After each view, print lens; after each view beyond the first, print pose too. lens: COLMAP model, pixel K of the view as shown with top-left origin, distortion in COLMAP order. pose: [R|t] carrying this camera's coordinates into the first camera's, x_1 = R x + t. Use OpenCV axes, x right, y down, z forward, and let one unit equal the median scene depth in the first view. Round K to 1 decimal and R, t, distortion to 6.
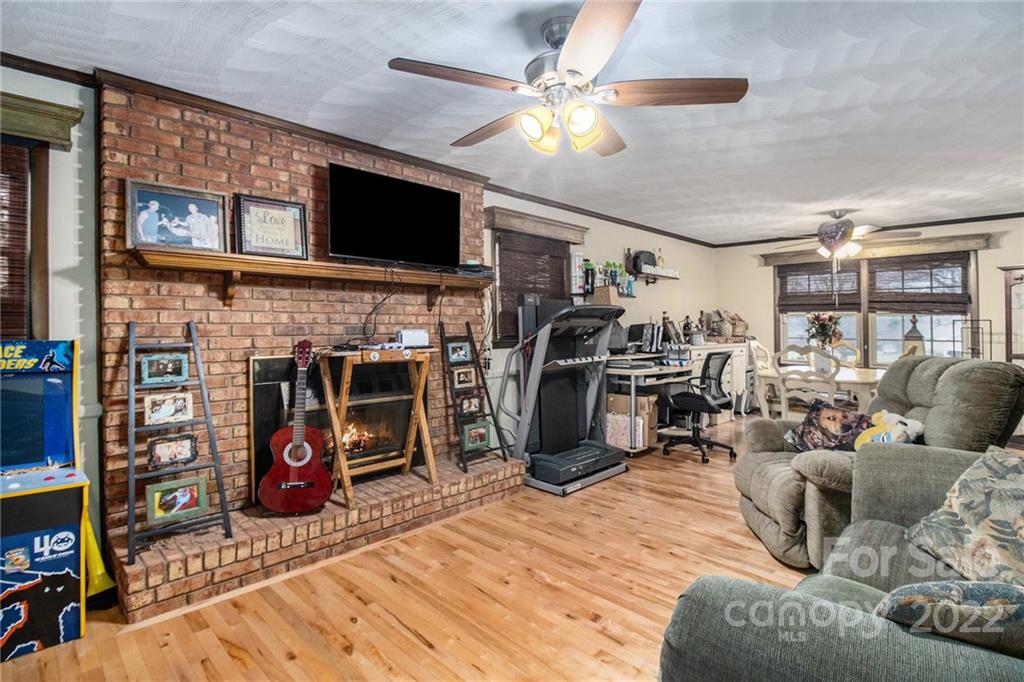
lens RADIAL K [[509.0, 0, 492.4], [0, 509.0, 307.1], [0, 0, 1]] dist [-0.000448, -0.006275]
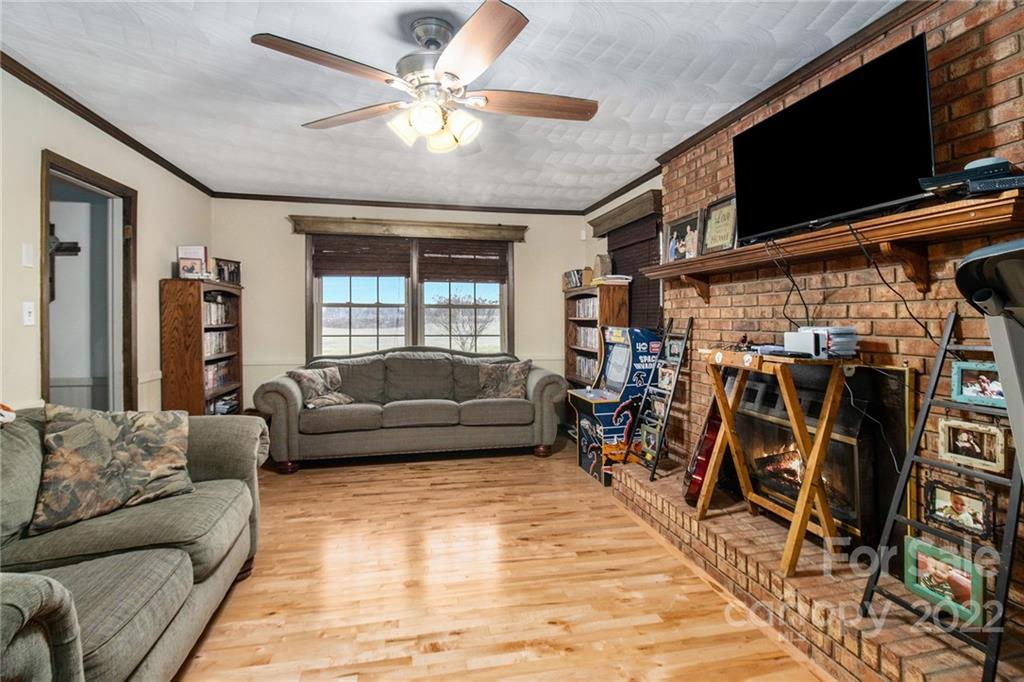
lens RADIAL K [[509.0, 0, 526.8], [0, 509.0, 316.3], [0, 0, 1]] dist [-0.000448, -0.006275]
pose [[-0.517293, -0.009309, -0.855758, 0.580073], [0.025860, 0.999314, -0.026503, 0.040240], [0.855417, -0.035840, -0.516698, 1.056986]]
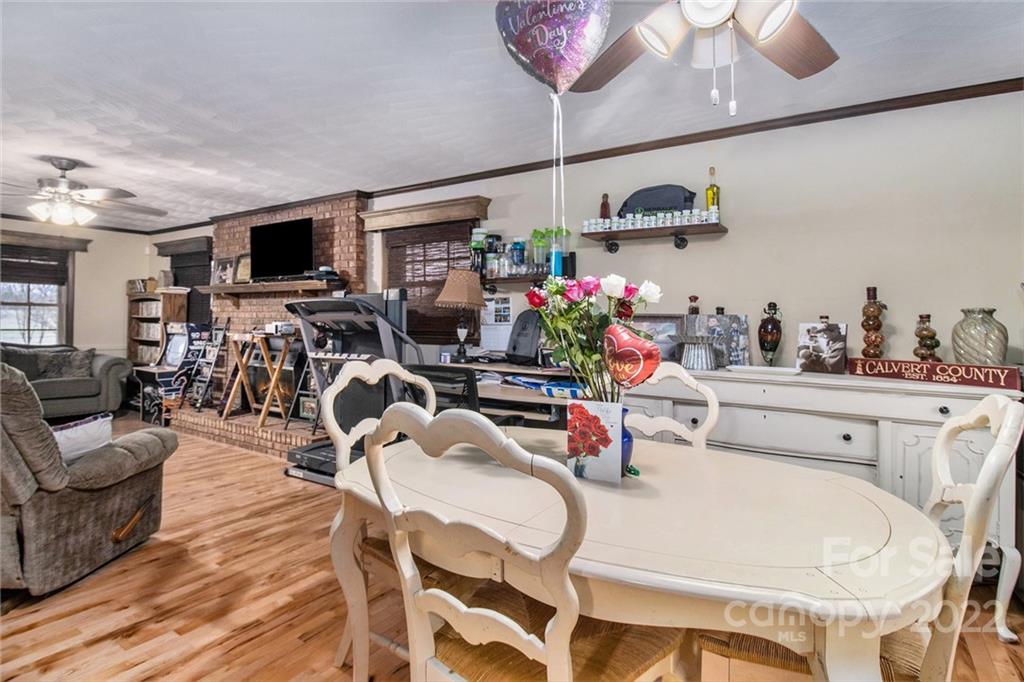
lens RADIAL K [[509.0, 0, 537.4], [0, 509.0, 309.1], [0, 0, 1]] dist [-0.000448, -0.006275]
pose [[0.246896, -0.023445, -0.968758, 1.515492], [0.020608, 0.999608, -0.018939, 0.051993], [0.968823, -0.015288, 0.247282, 1.415643]]
